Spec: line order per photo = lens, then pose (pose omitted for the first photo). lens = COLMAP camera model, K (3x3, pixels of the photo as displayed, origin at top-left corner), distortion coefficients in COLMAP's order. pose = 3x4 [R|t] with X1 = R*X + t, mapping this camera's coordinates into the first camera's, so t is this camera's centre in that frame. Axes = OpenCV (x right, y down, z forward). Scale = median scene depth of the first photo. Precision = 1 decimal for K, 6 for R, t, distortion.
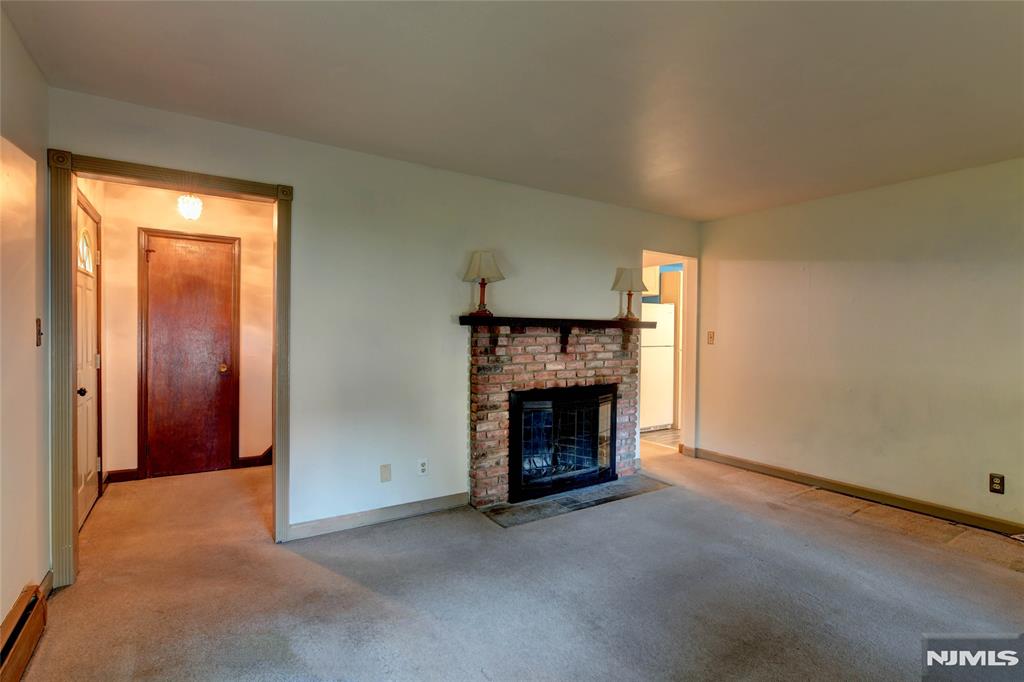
lens RADIAL K [[496.8, 0, 514.0], [0, 496.8, 343.4], [0, 0, 1]] dist [-0.005764, -0.000648]
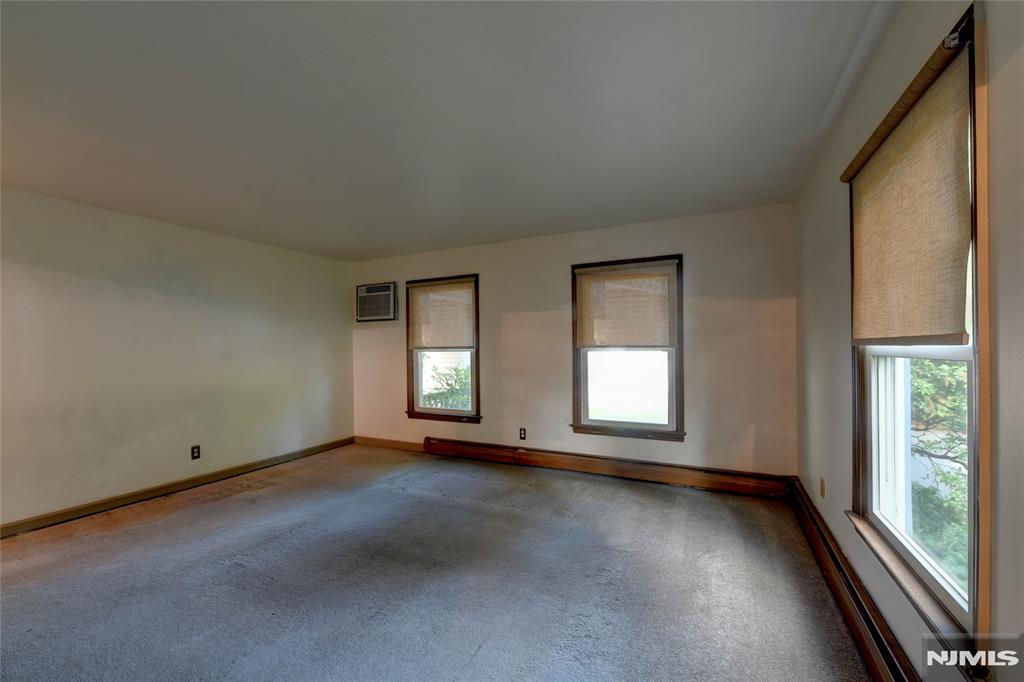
lens RADIAL K [[404.6, 0, 513.4], [0, 404.6, 343.4], [0, 0, 1]] dist [-0.012388, -0.000315]
pose [[-0.505724, 0.001975, 0.862693, -0.505254], [0.027244, 0.999535, 0.013683, -0.025262], [-0.862265, 0.030423, -0.505542, 0.781995]]
